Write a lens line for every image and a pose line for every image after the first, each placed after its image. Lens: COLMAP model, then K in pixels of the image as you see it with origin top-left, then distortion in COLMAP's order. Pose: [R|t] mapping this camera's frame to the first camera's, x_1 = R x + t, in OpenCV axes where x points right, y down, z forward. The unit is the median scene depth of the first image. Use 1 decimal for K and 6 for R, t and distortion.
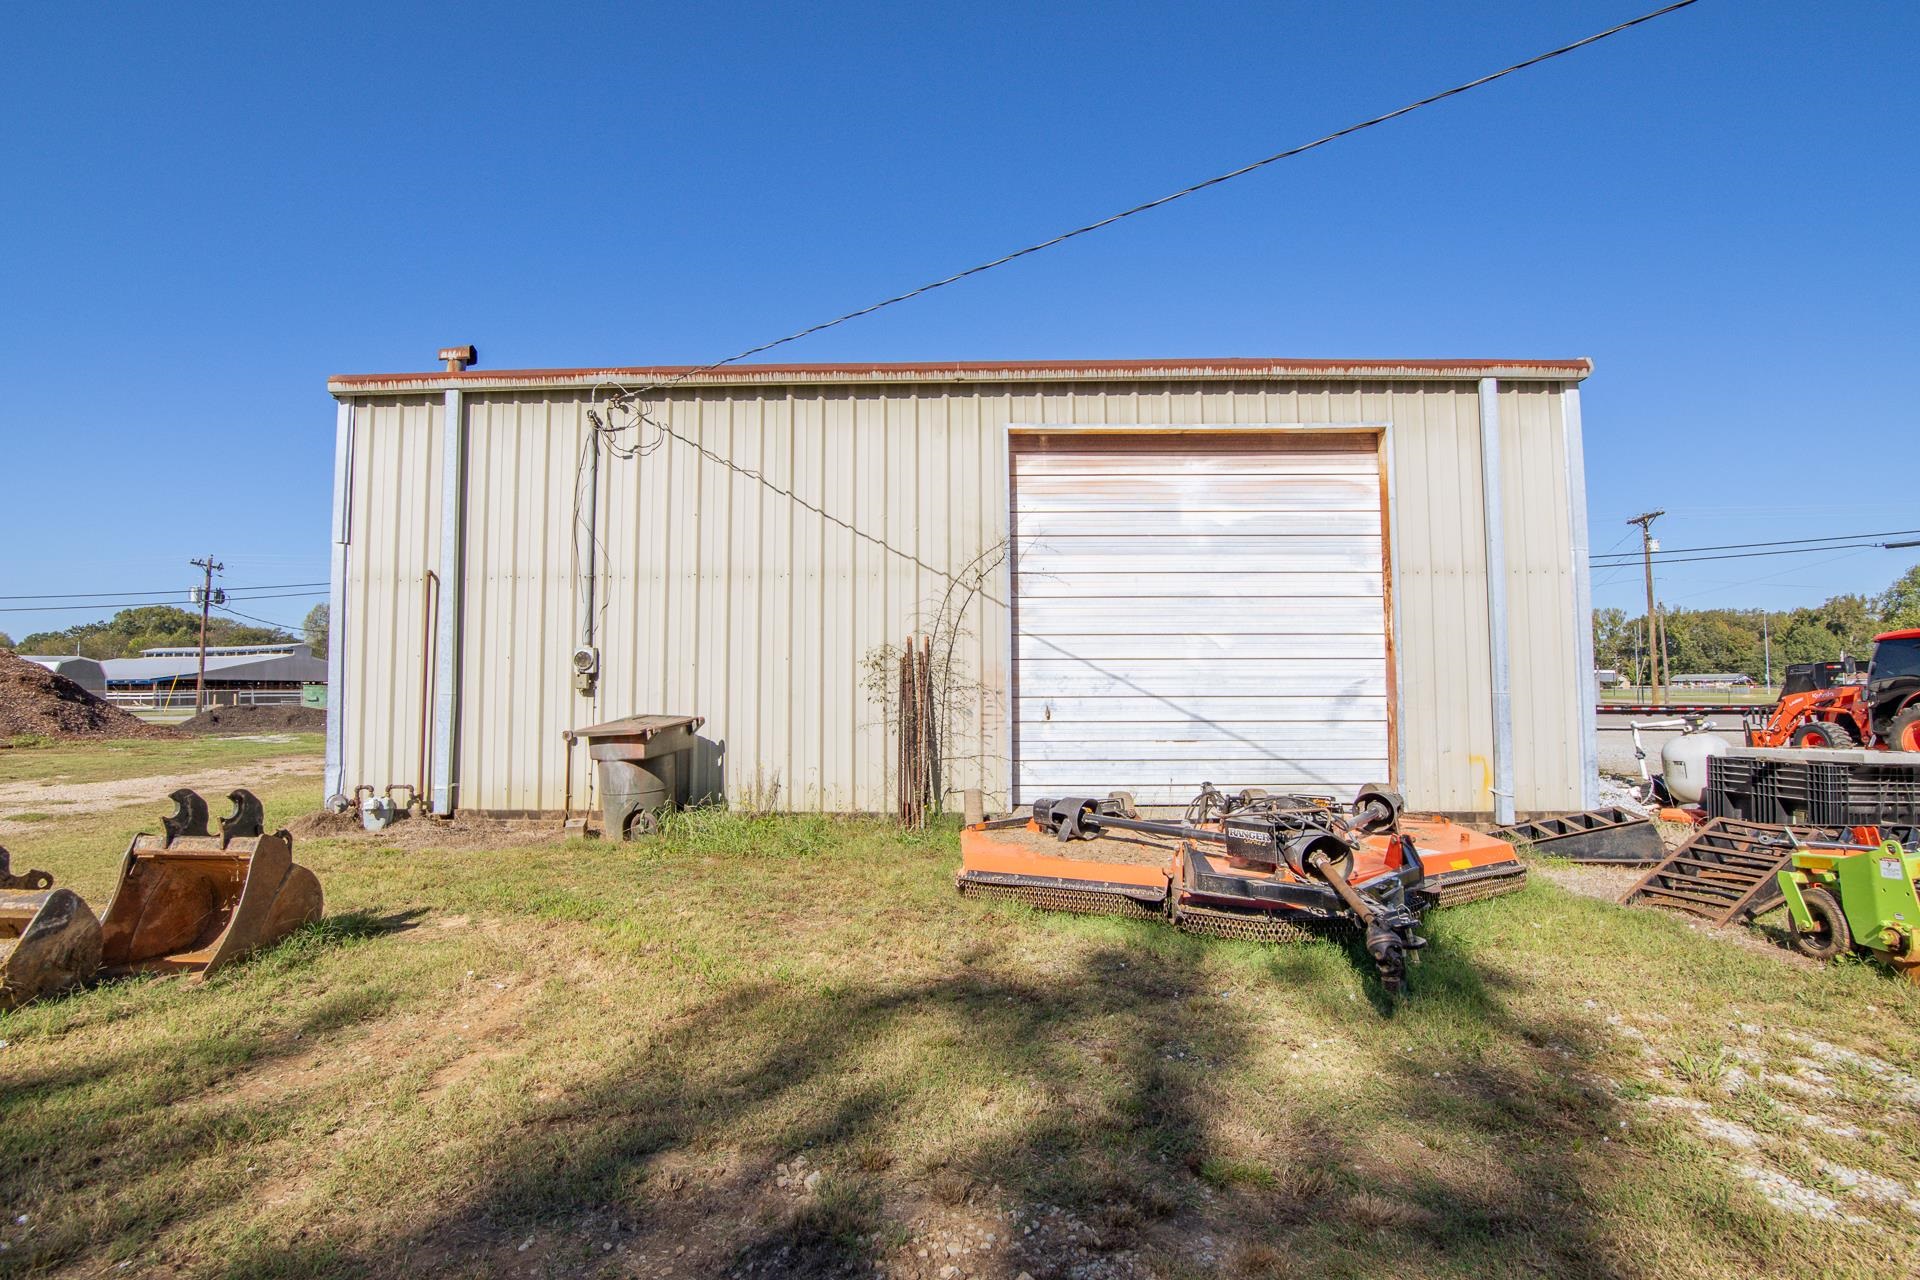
lens RADIAL K [[838.7, 0, 959.7], [0, 838.7, 645.3], [0, 0, 1]] dist [-0.024036, 0.000506]
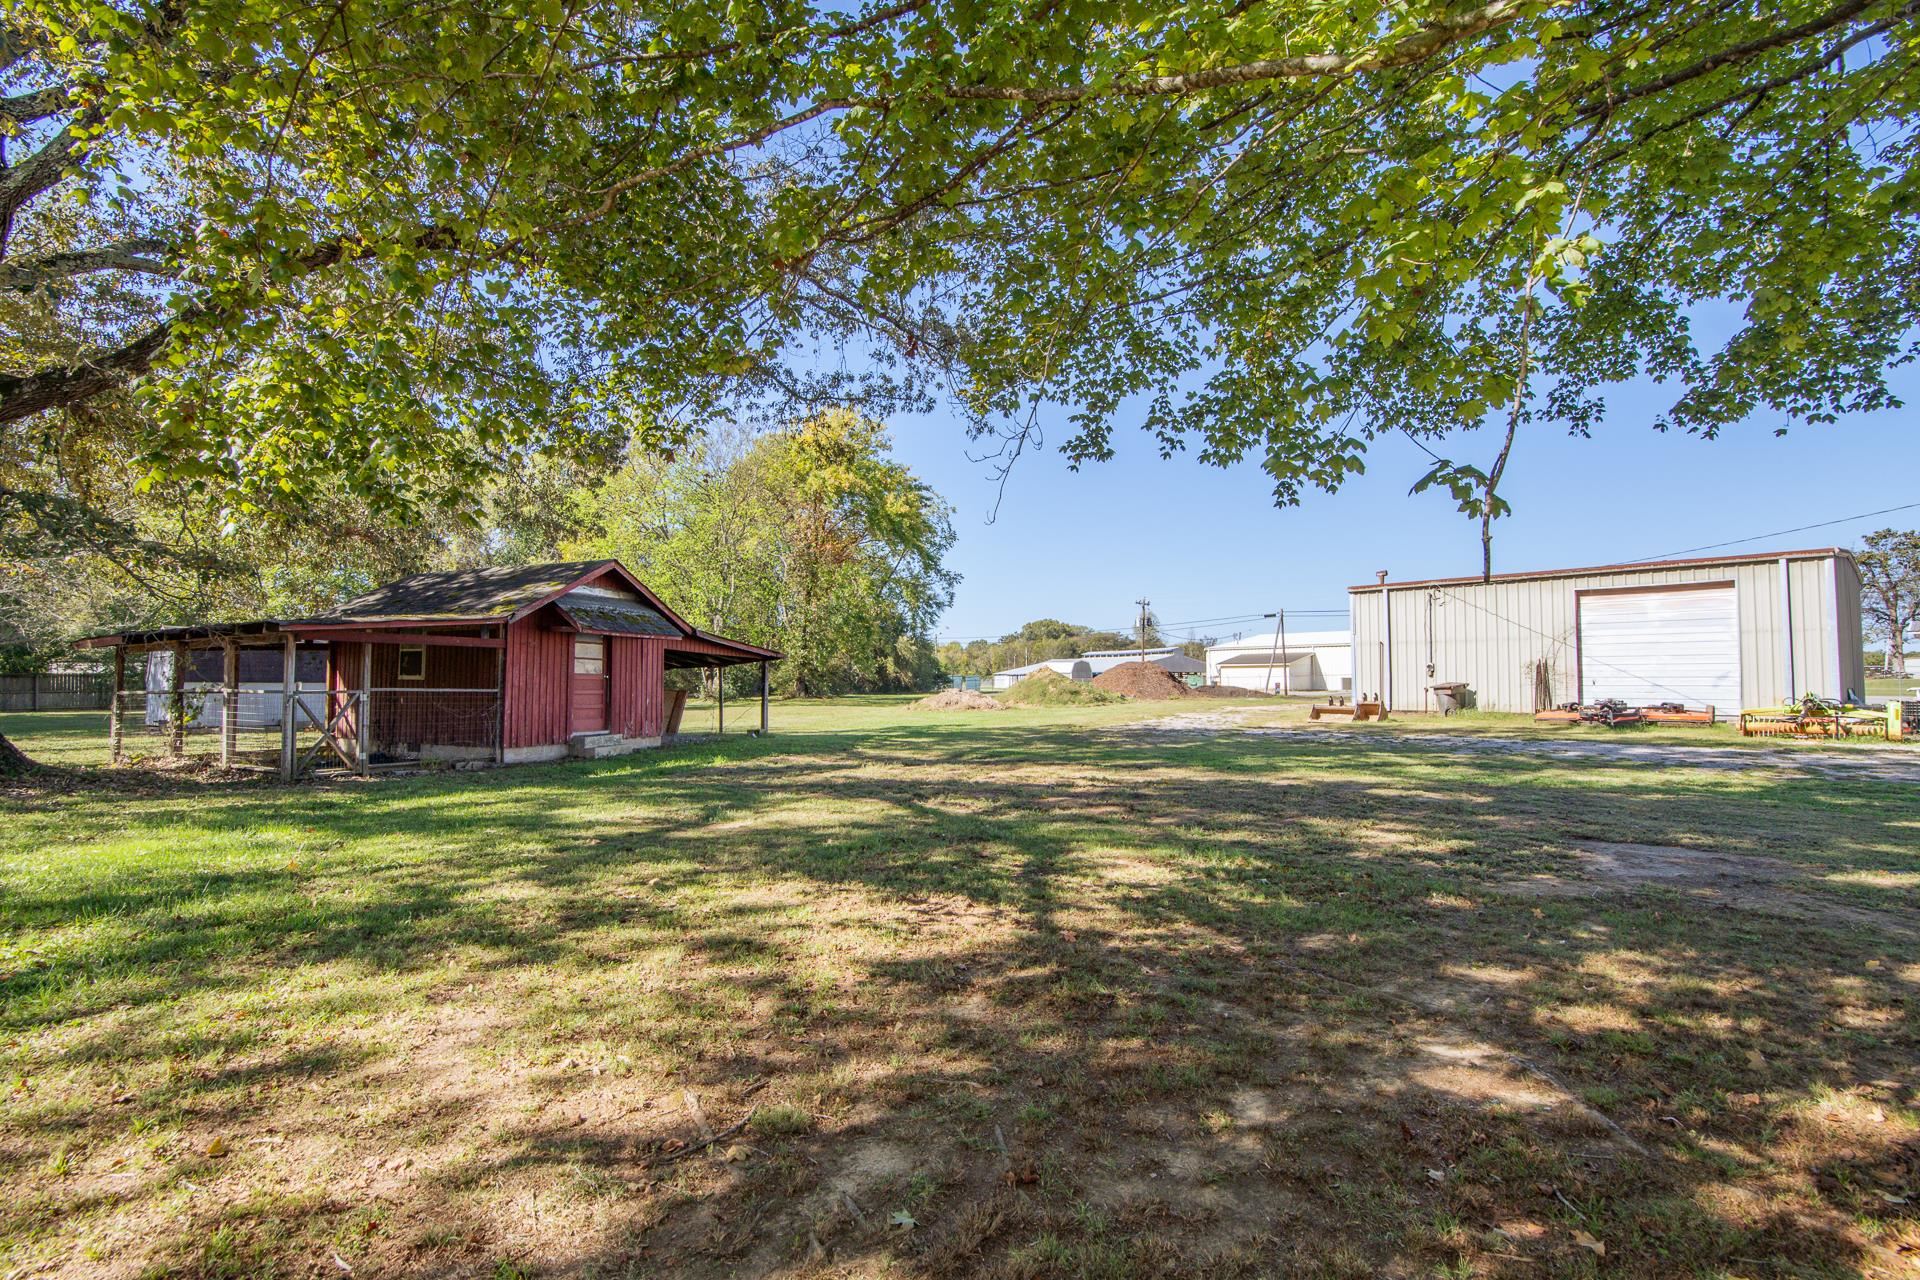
lens RADIAL K [[874.0, 0, 955.3], [0, 874.0, 650.2], [0, 0, 1]] dist [-0.004566, 0.000236]
pose [[0.660581, -0.025391, -0.750326, 0.949144], [0.040626, 0.999173, 0.001955, -0.135692], [0.749655, -0.031775, 0.661065, -2.815430]]
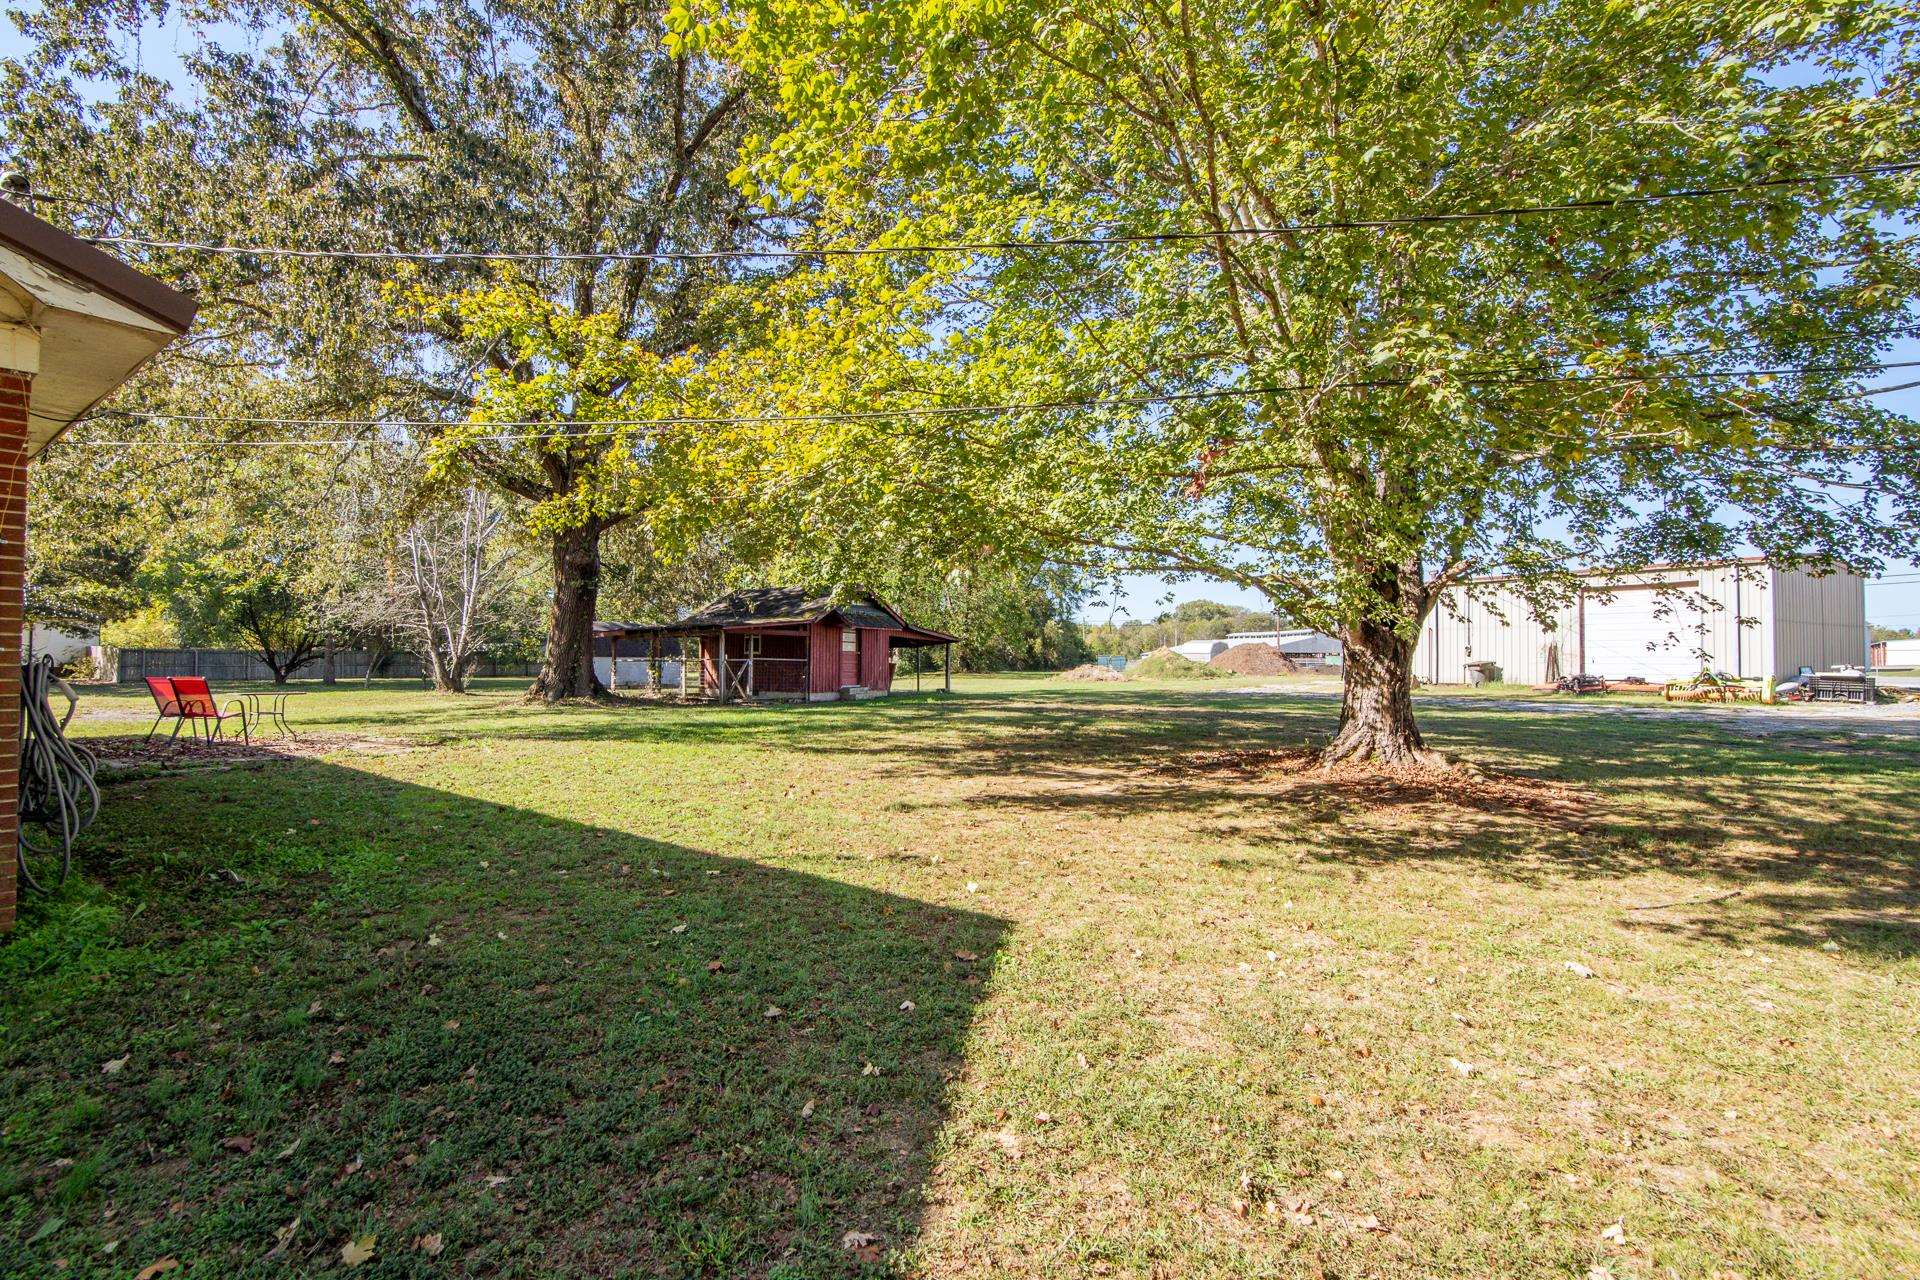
lens RADIAL K [[858.4, 0, 951.1], [0, 858.4, 643.8], [0, 0, 1]] dist [-0.000358, 0.000010]
pose [[0.513699, -0.012921, -0.857873, 1.952801], [0.041388, 0.999096, 0.009736, -0.156484], [0.856972, -0.040507, 0.513769, -3.502423]]
